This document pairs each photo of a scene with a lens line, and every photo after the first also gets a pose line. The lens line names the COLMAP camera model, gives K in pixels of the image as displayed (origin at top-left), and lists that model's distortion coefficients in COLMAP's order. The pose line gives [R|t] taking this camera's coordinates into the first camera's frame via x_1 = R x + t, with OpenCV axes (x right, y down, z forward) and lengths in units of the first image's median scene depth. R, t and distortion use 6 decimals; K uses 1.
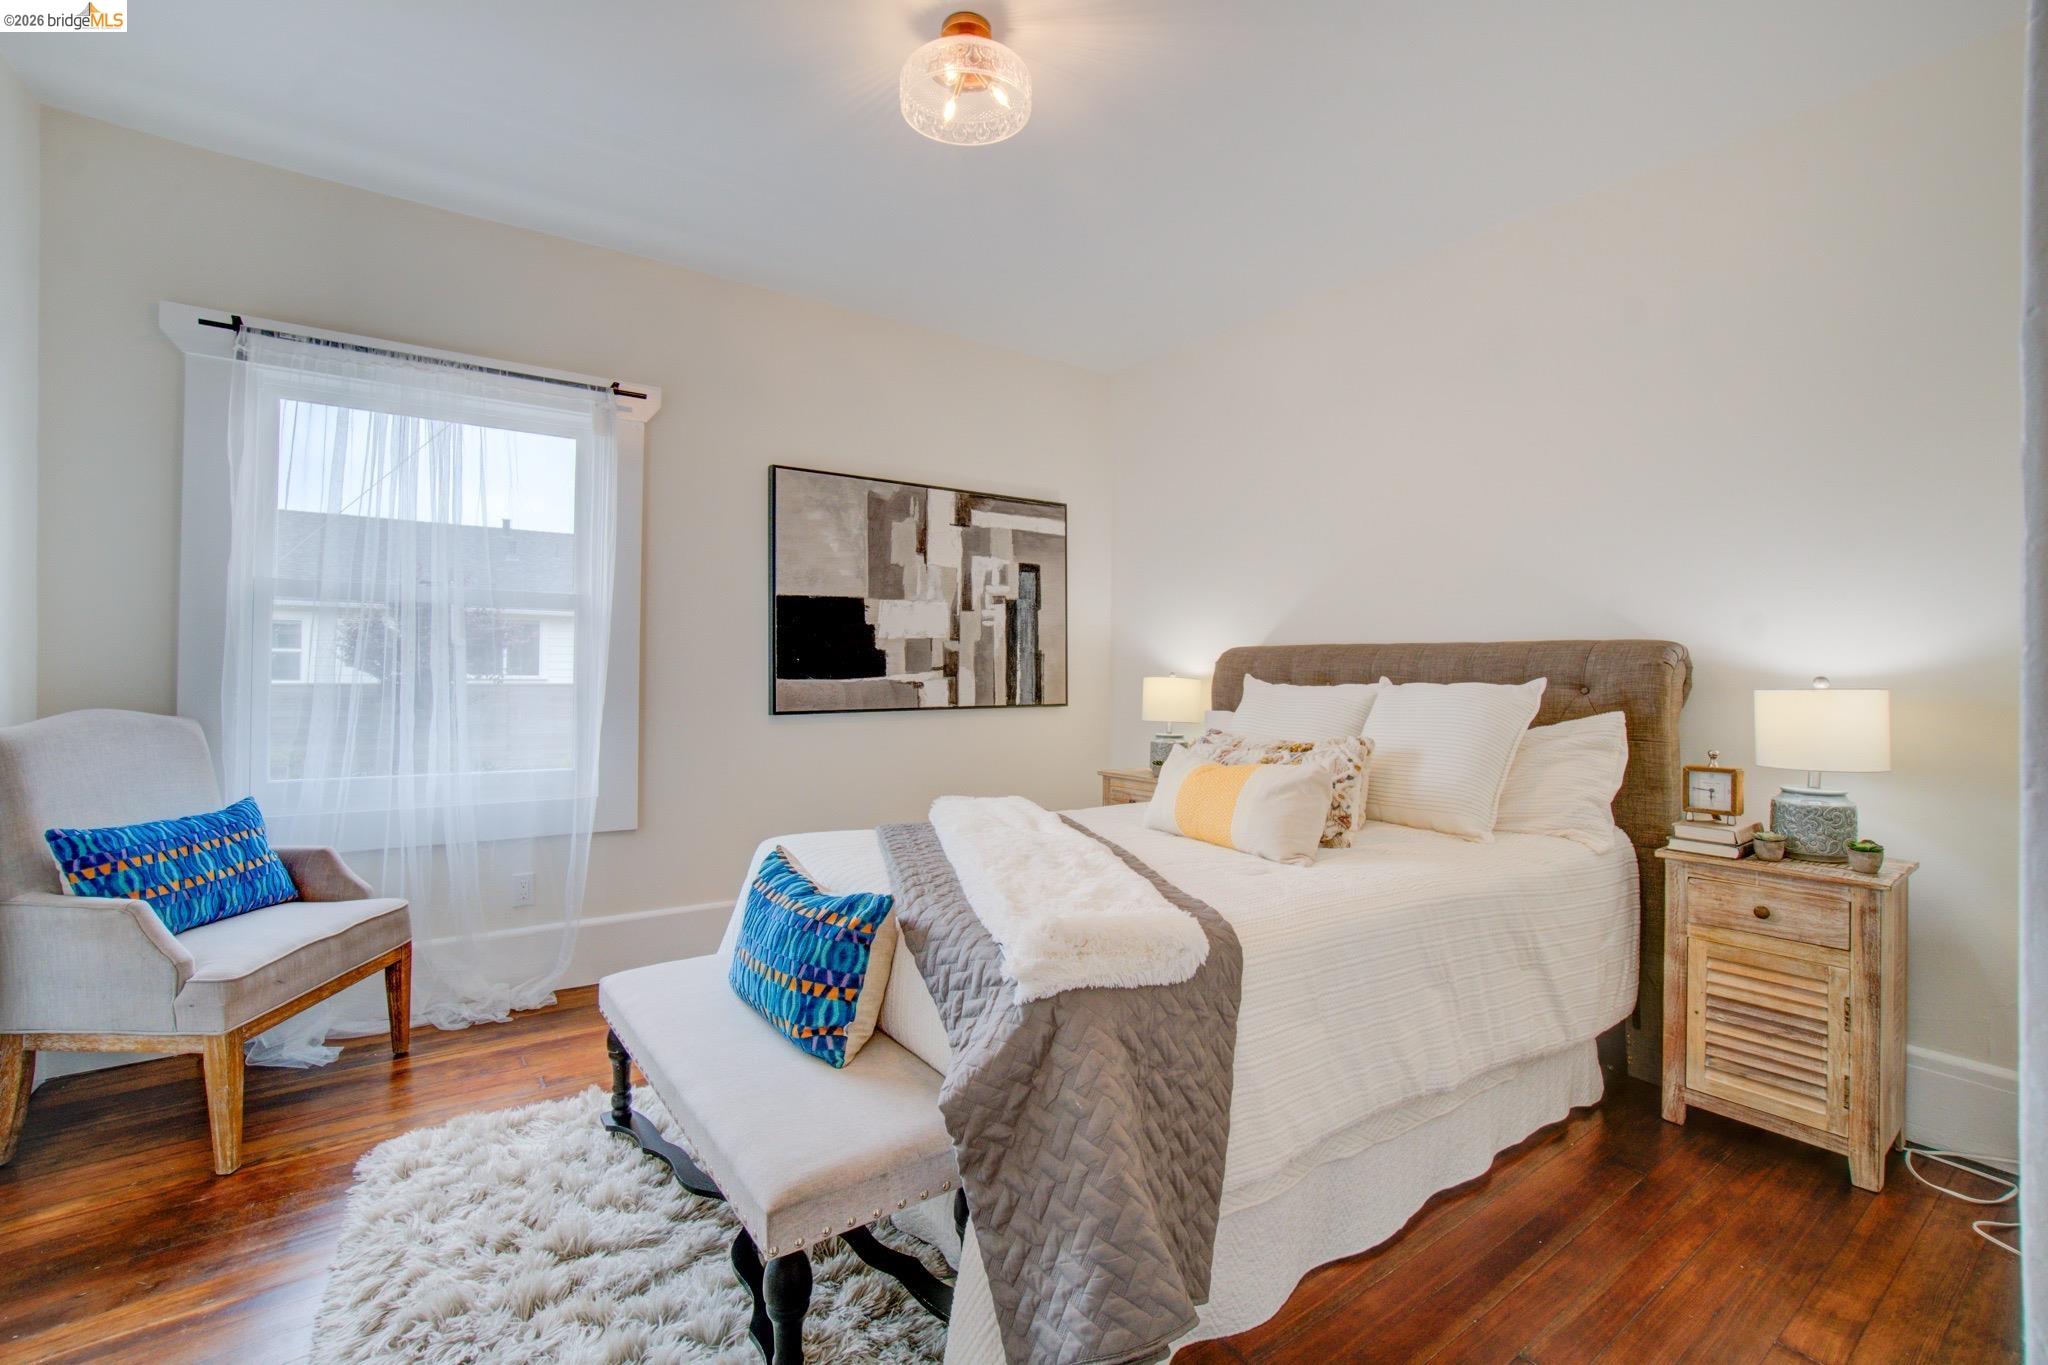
lens RADIAL K [[906.9, 0, 1029.7], [0, 906.9, 681.0], [0, 0, 1]] dist [-0.009465, 0.005419]
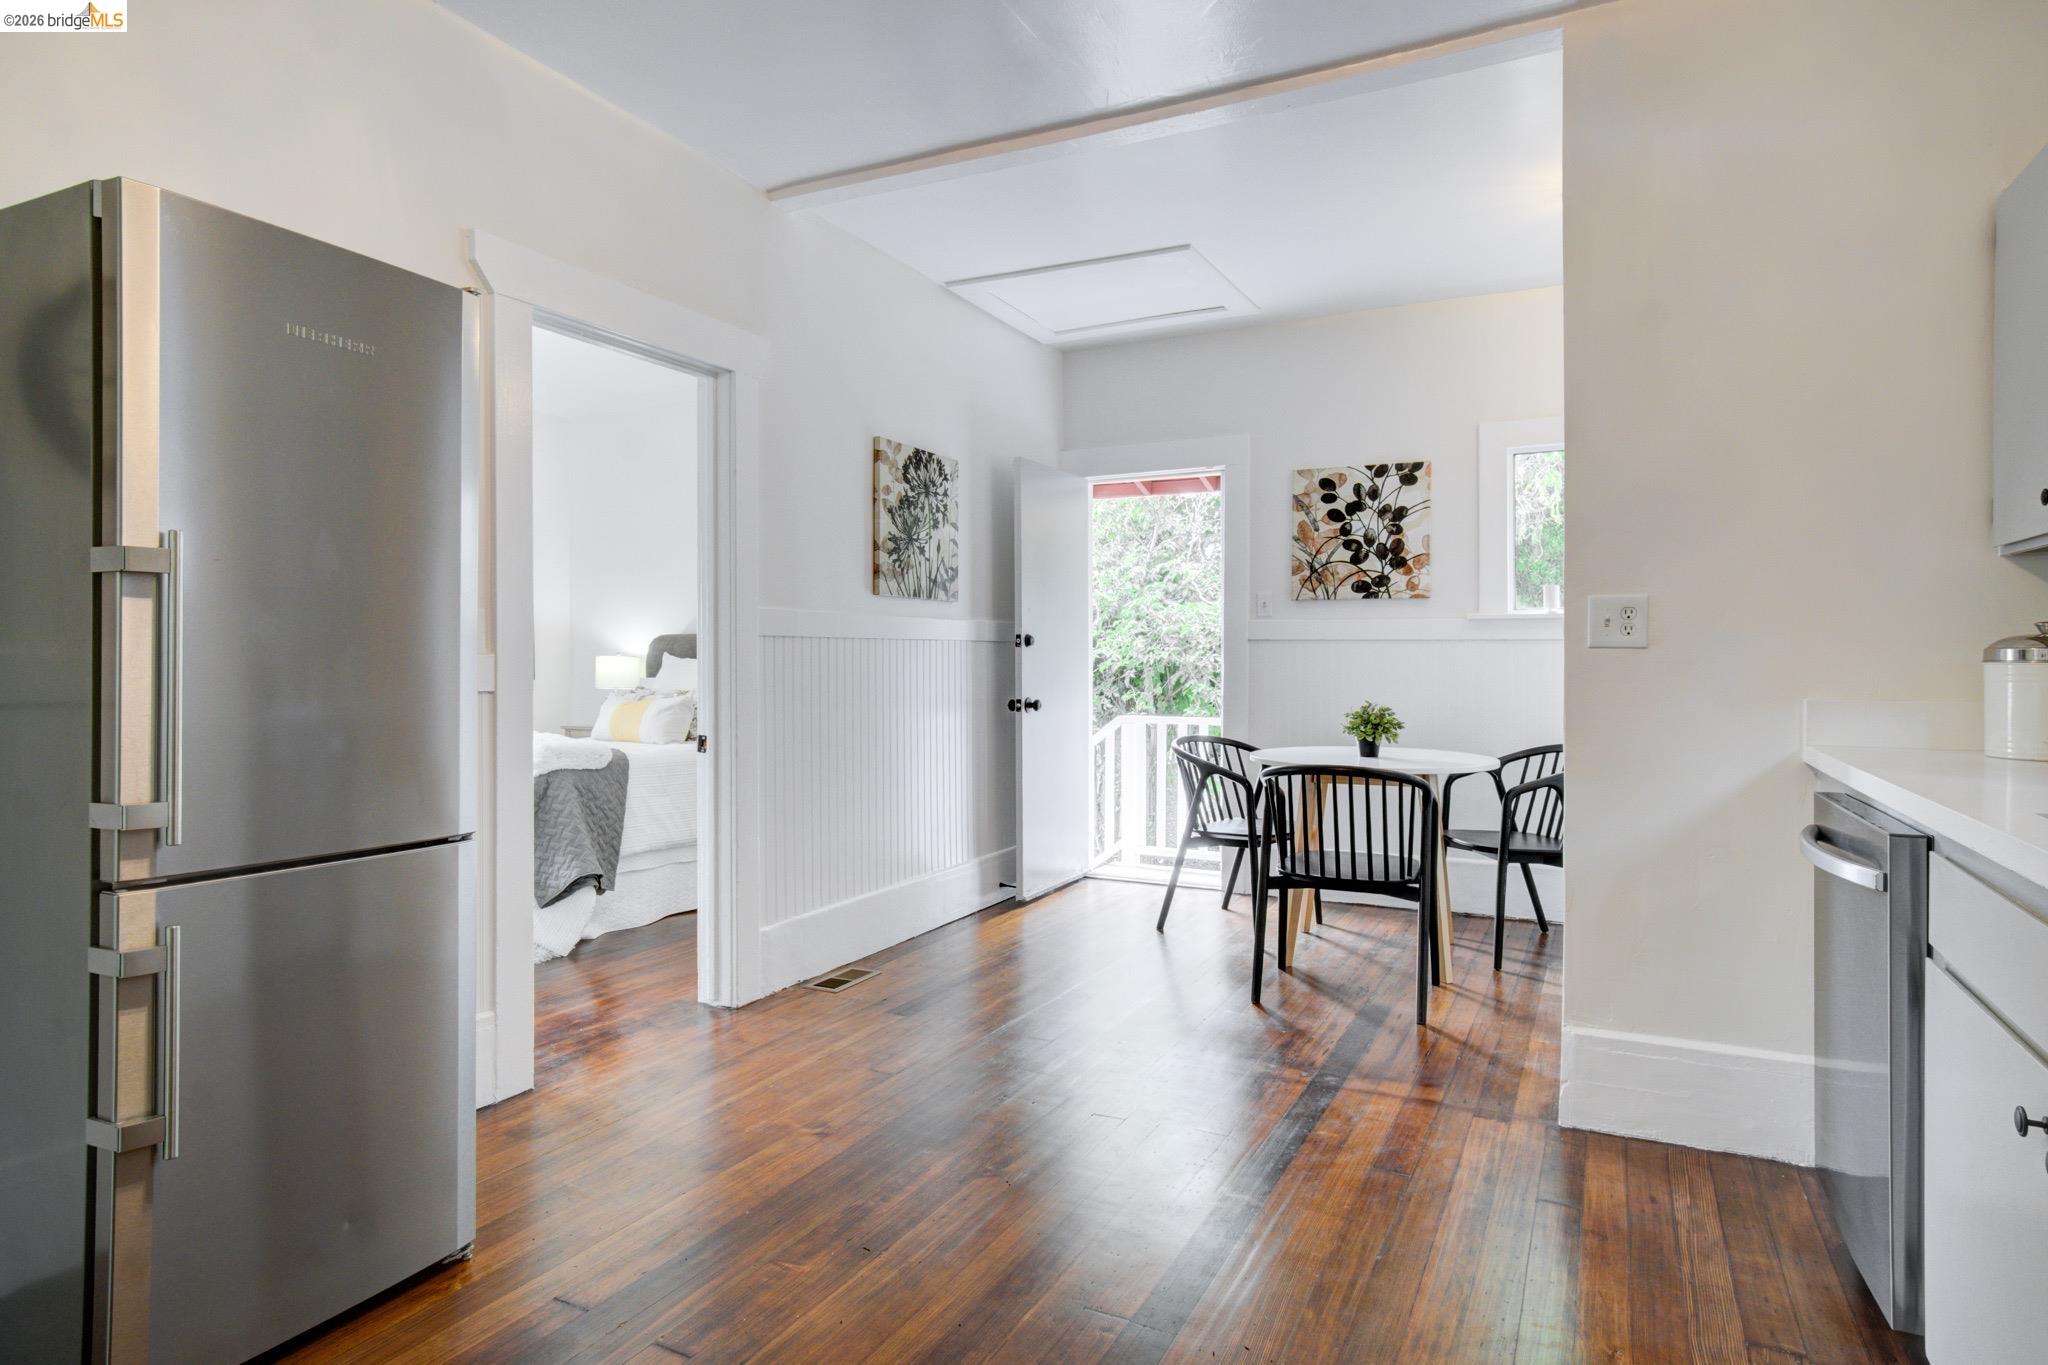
lens RADIAL K [[1150.7, 0, 1016.9], [0, 1150.7, 676.3], [0, 0, 1]] dist [-0.007783, -0.002884]
pose [[0.894278, -0.013512, 0.447308, -0.084884], [0.012379, 0.999908, 0.005455, 0.027616], [-0.447340, 0.000659, 0.894363, -0.893714]]
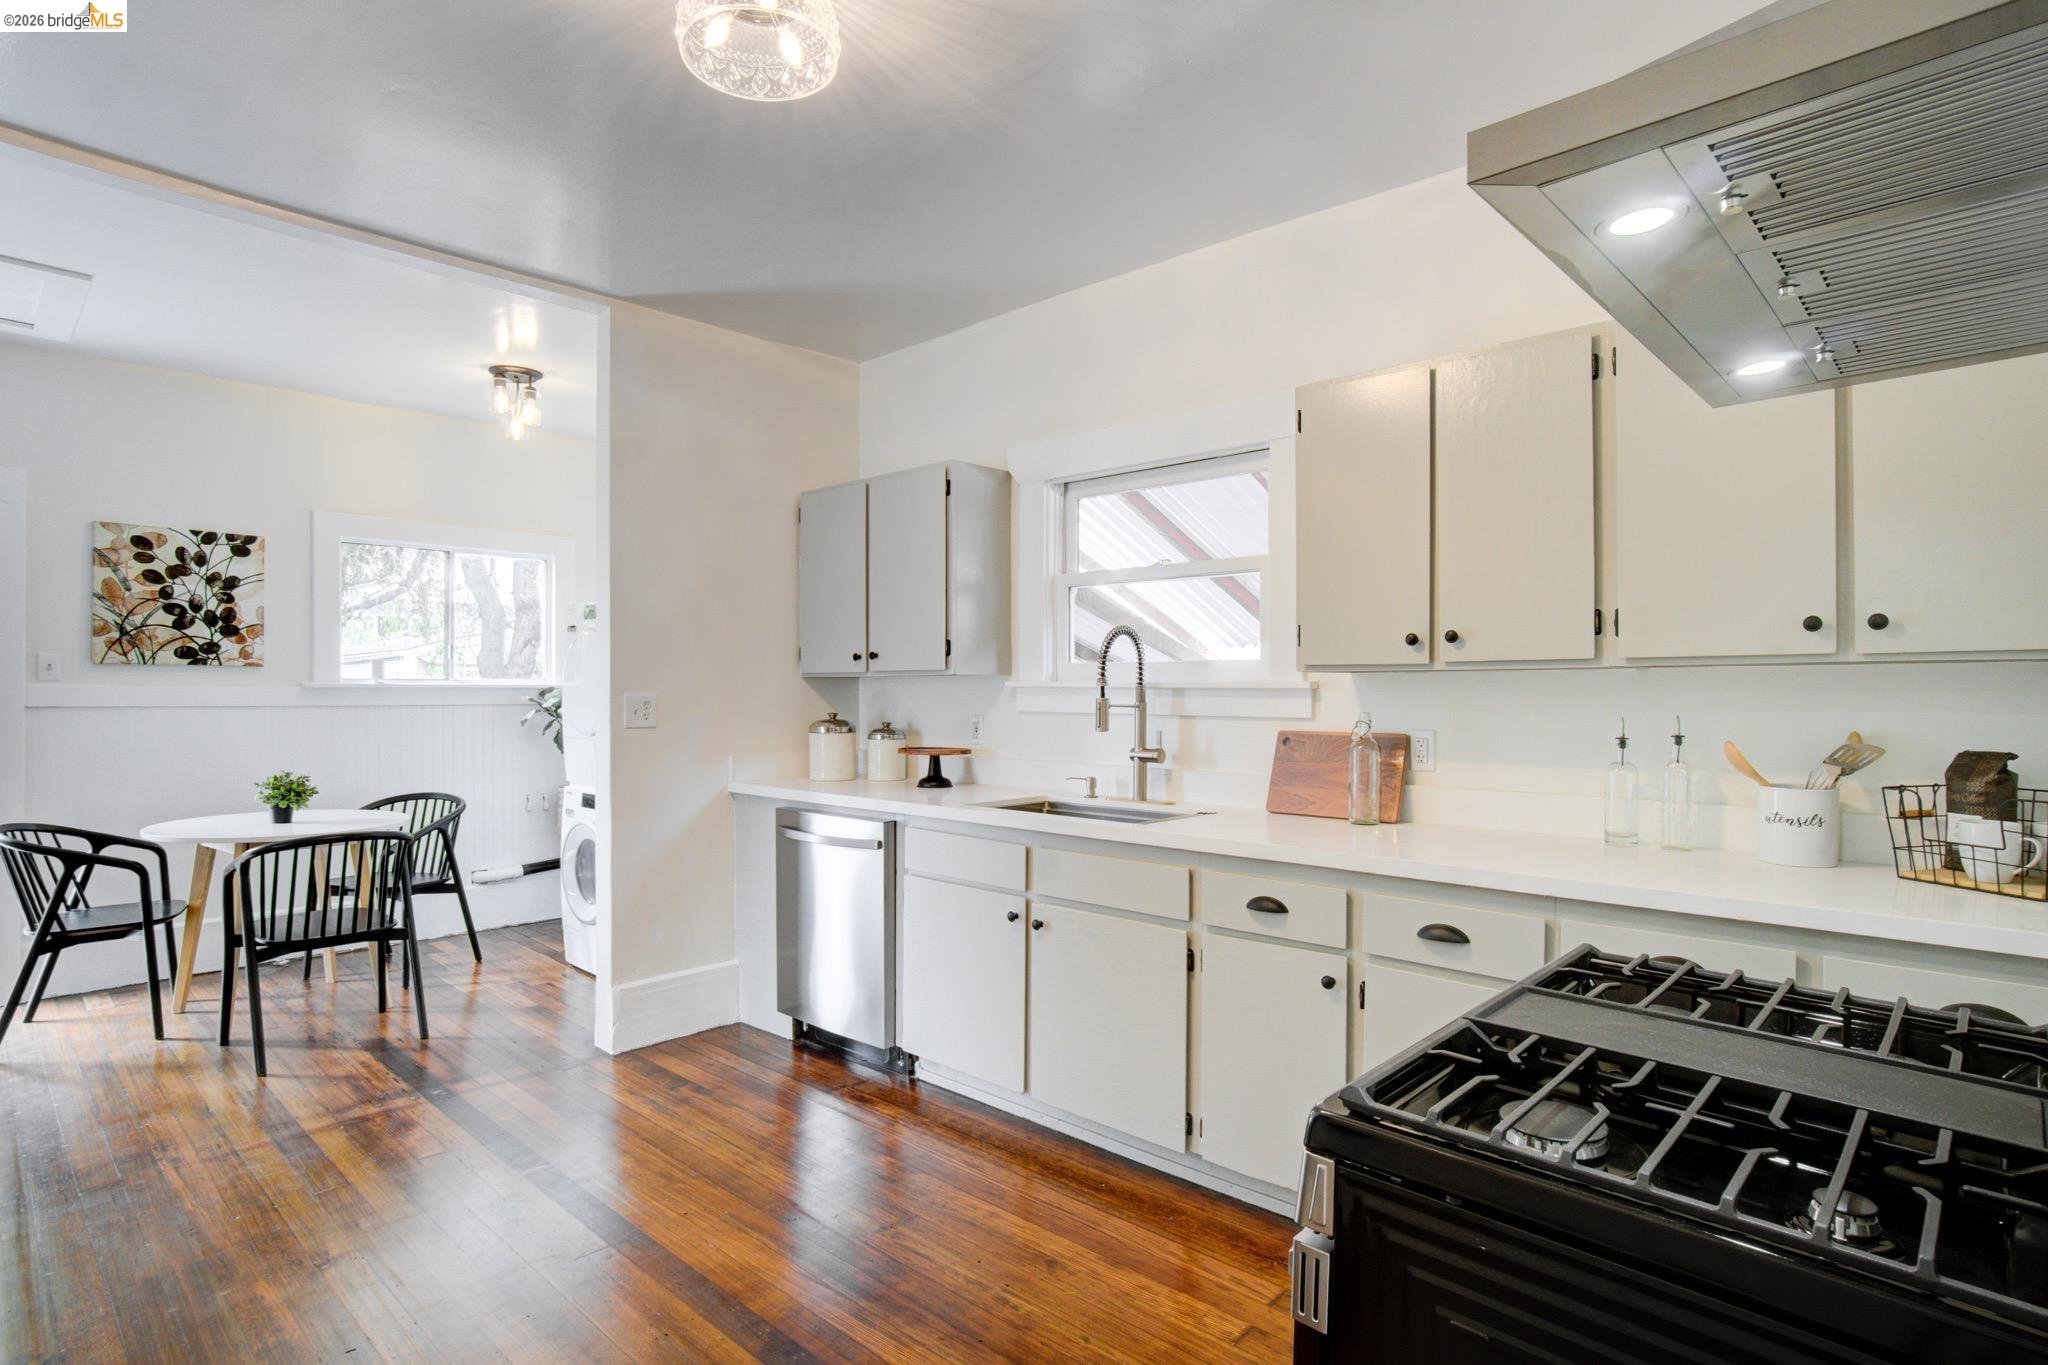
lens RADIAL K [[1075.3, 0, 1017.4], [0, 1075.3, 691.8], [0, 0, 1]] dist [0.002868, -0.000102]
pose [[-0.184031, -0.011888, 0.982849, -0.502495], [0.009277, 0.999861, 0.013831, -0.026837], [-0.982877, 0.011664, -0.183895, -0.588561]]
